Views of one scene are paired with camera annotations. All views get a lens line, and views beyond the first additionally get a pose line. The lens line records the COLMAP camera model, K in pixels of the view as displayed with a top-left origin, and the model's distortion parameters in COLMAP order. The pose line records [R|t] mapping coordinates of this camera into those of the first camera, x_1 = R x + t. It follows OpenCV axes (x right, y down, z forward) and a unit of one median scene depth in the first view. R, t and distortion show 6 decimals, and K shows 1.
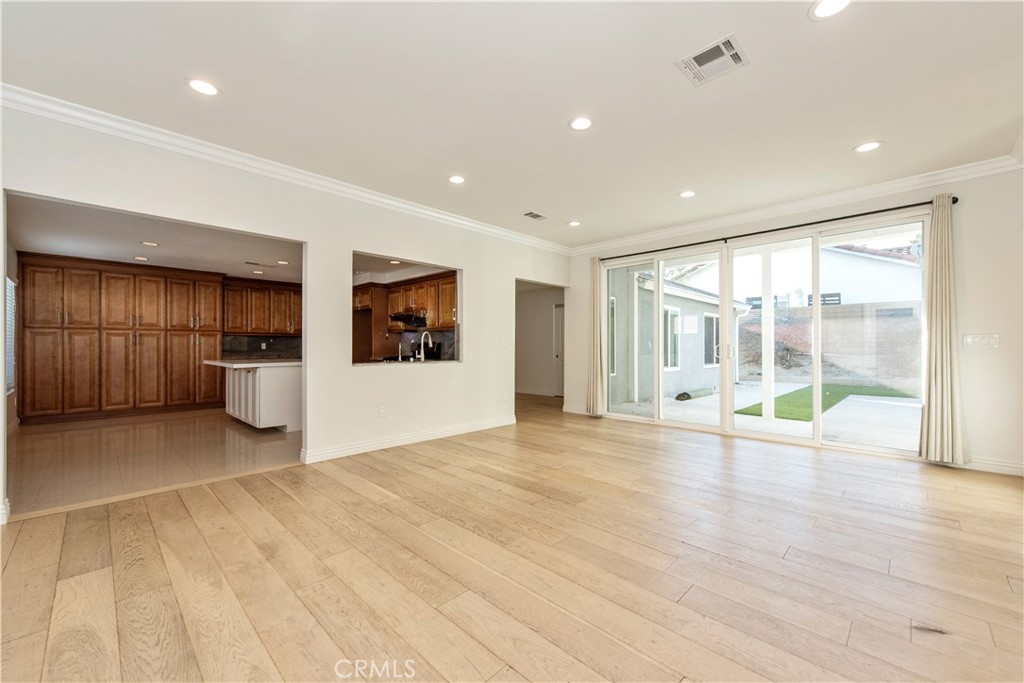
lens RADIAL K [[409.0, 0, 510.1], [0, 409.0, 346.2], [0, 0, 1]] dist [0.008599, -0.000106]
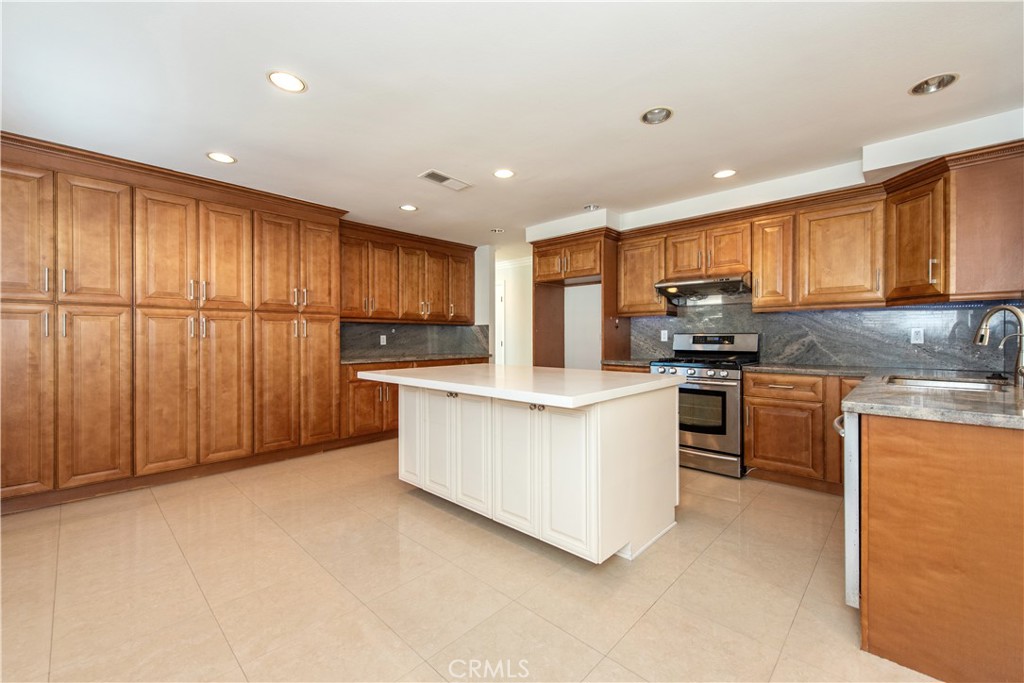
lens RADIAL K [[408.1, 0, 511.6], [0, 408.1, 338.6], [0, 0, 1]] dist [0.002348, -0.000222]
pose [[0.999818, 0.000565, 0.019062, -0.583315], [-0.000606, 0.999998, 0.002100, -0.005325], [-0.019061, -0.002111, 0.999816, 0.535449]]
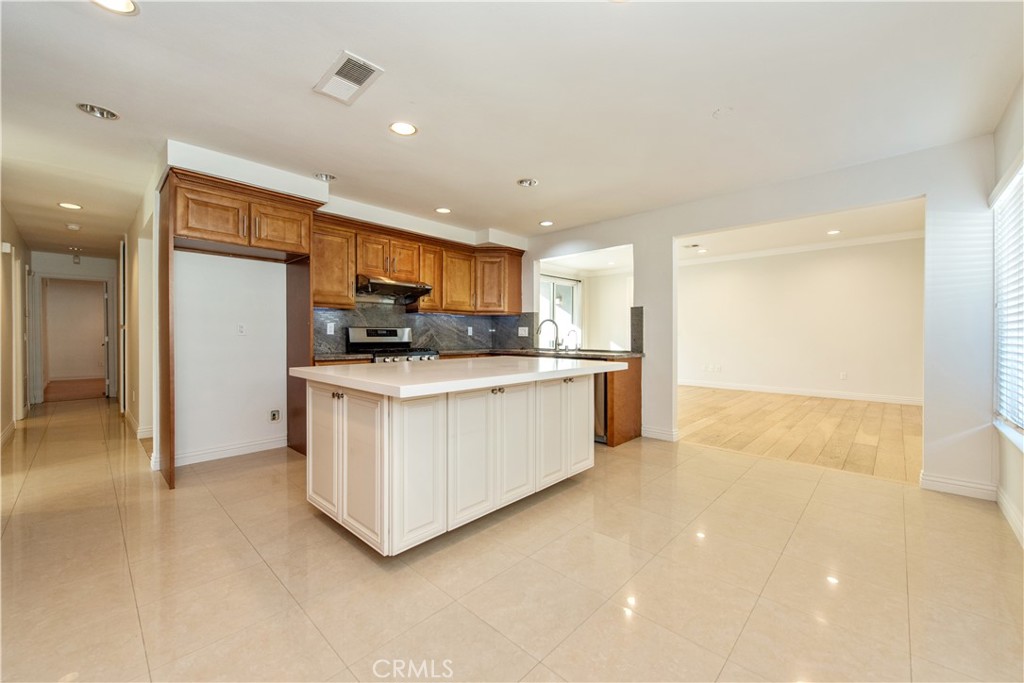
lens RADIAL K [[405.3, 0, 514.8], [0, 405.3, 339.2], [0, 0, 1]] dist [0.007555, -0.000529]
pose [[-0.019452, -0.008780, 0.999772, -1.011924], [0.001759, 0.999960, 0.008816, 0.003178], [-0.999809, 0.001930, -0.019436, 0.947547]]
